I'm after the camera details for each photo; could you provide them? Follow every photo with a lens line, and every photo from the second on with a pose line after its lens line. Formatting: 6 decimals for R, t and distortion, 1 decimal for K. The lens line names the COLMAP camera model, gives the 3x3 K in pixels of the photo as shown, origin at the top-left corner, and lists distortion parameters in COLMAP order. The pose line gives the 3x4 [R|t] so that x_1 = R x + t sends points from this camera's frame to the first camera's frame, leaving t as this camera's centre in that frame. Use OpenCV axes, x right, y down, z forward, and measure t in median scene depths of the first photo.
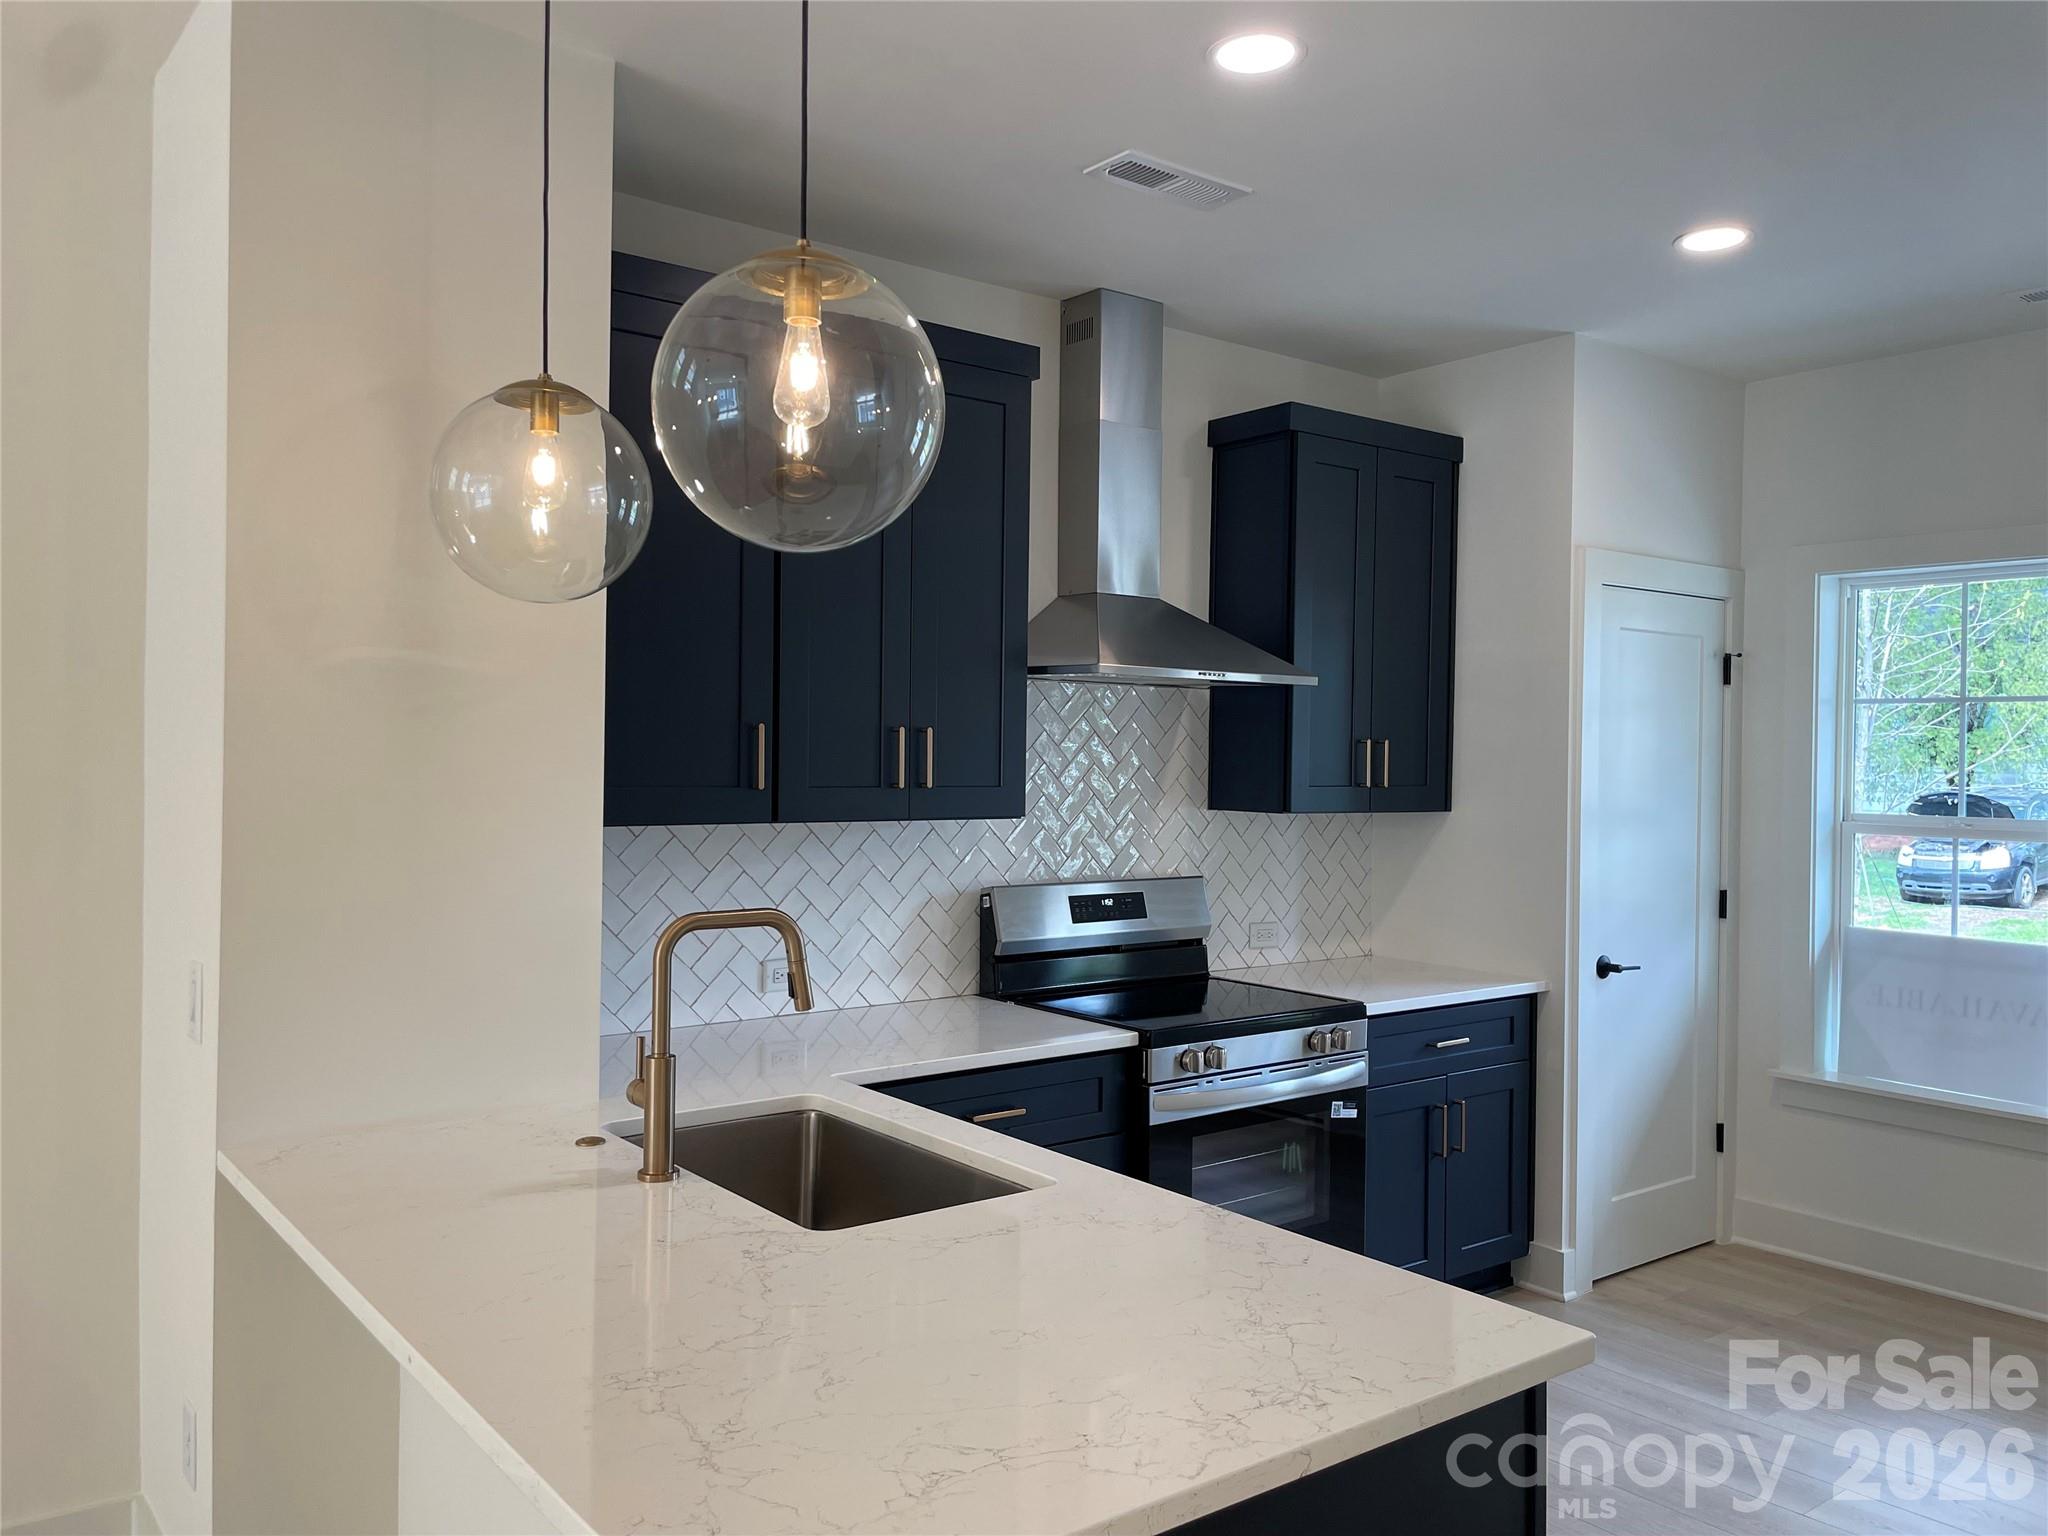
lens RADIAL K [[1568.0, 0, 1018.1], [0, 1568.0, 769.6], [0, 0, 1]] dist [0.032037, -0.036426]
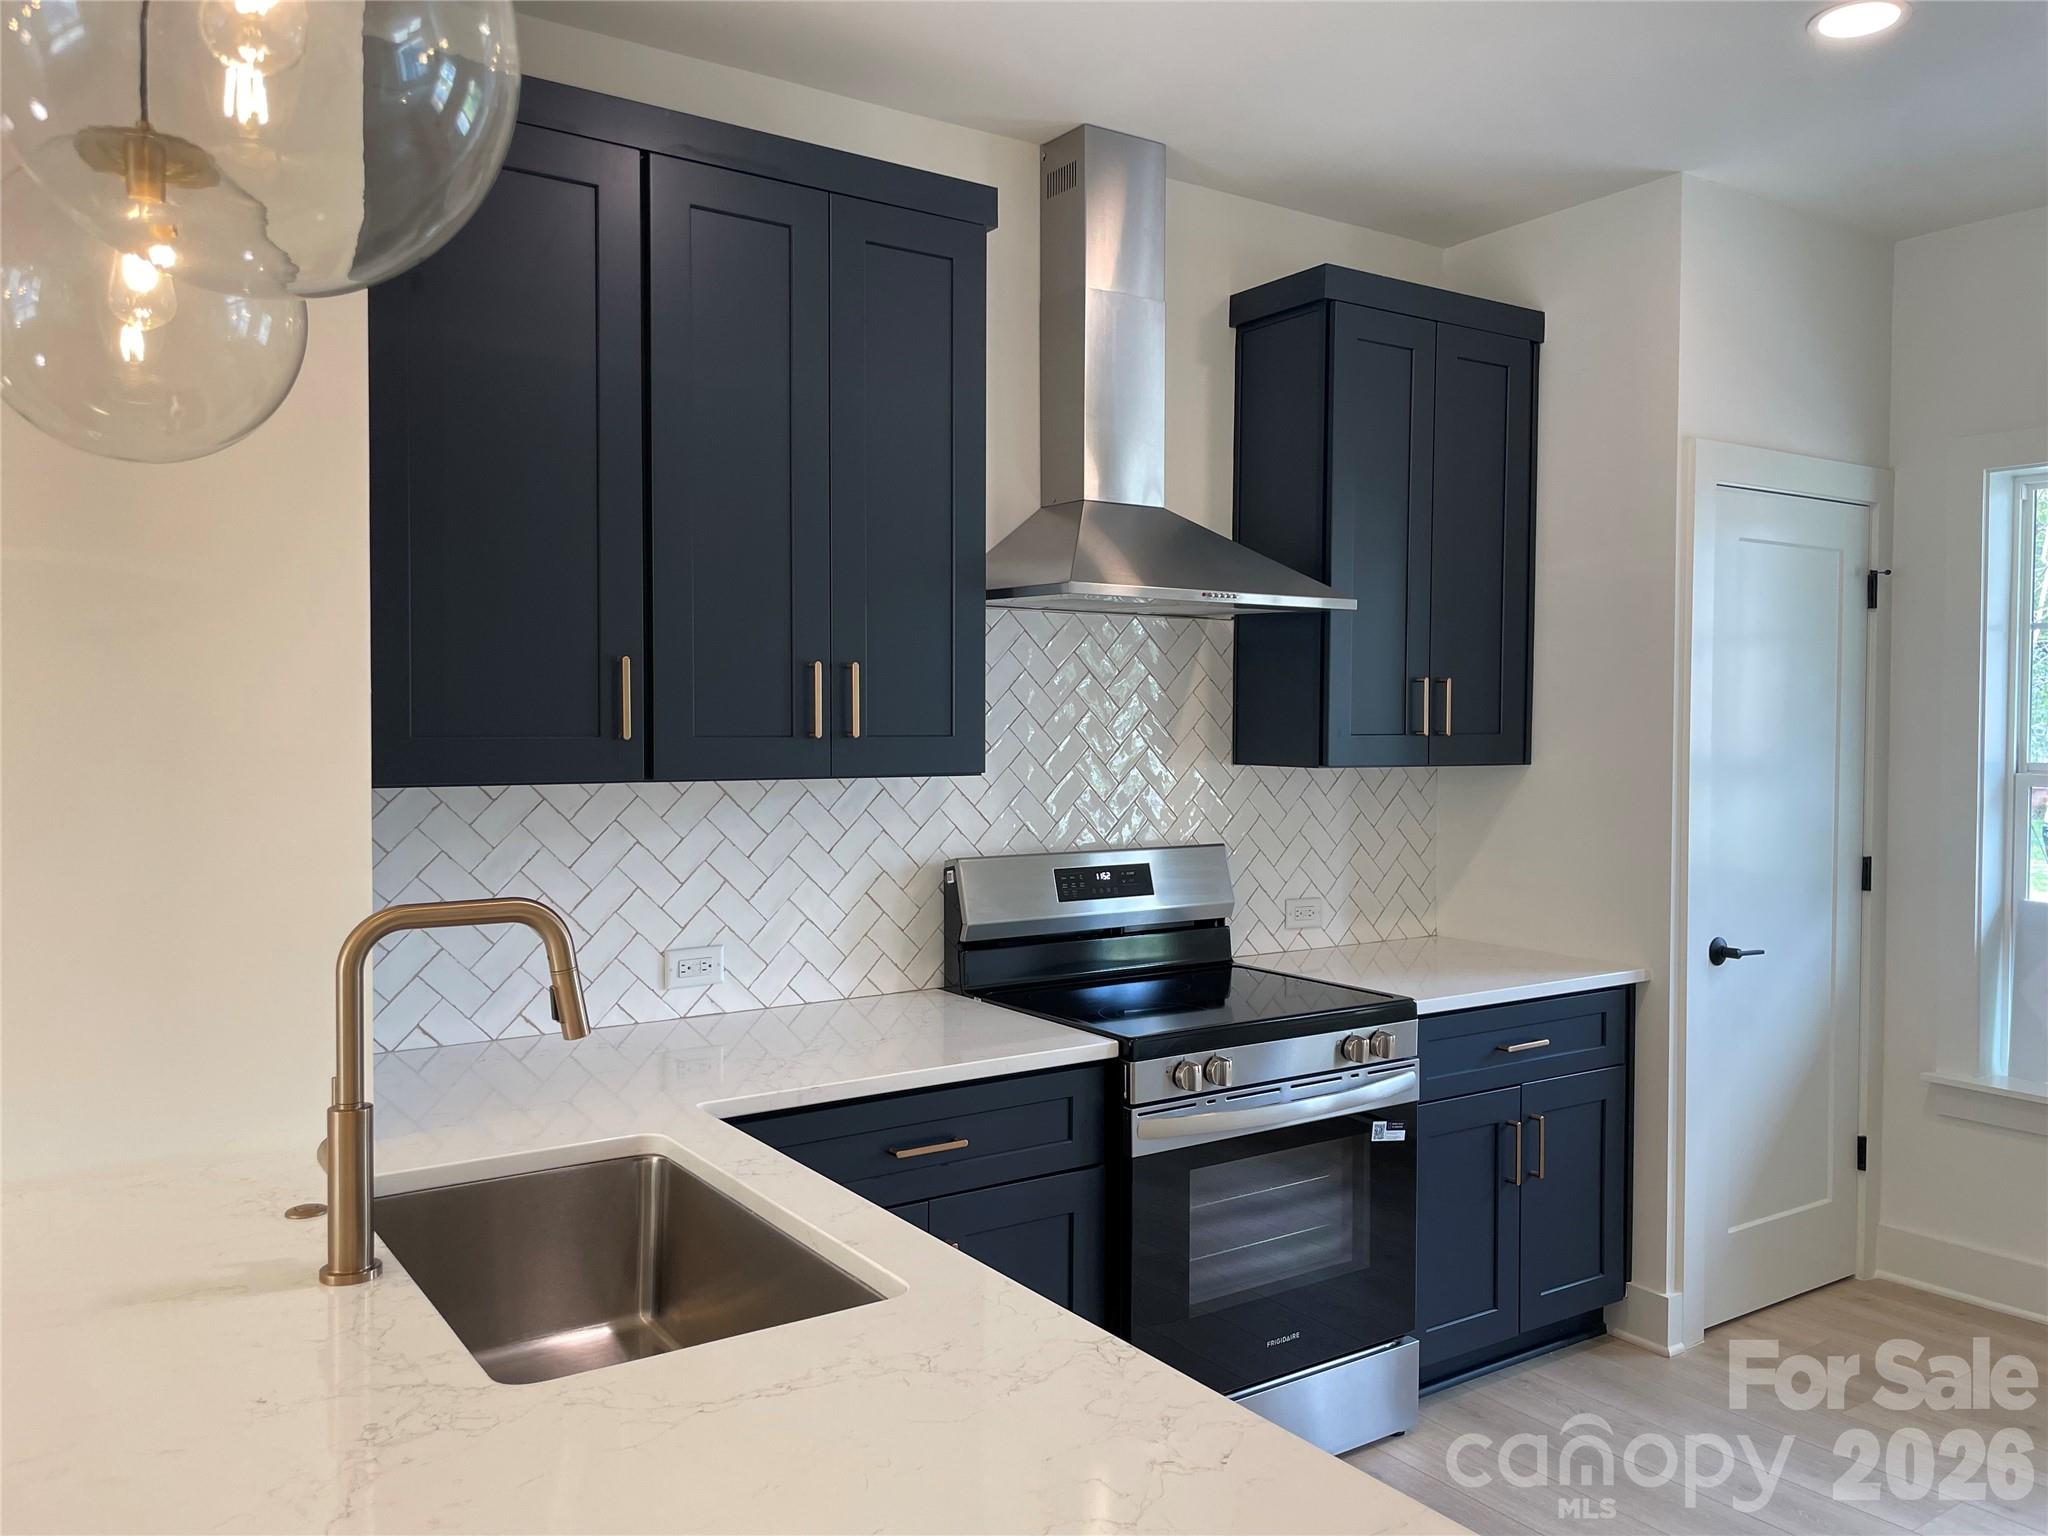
lens RADIAL K [[1568.0, 0, 1024.1], [0, 1568.0, 765.2], [0, 0, 1]] dist [0.032037, -0.036426]
pose [[0.998061, -0.007578, -0.061772, 0.064736], [0.008843, 0.999756, 0.020221, 0.008579], [0.061604, -0.020728, 0.997885, 0.165730]]
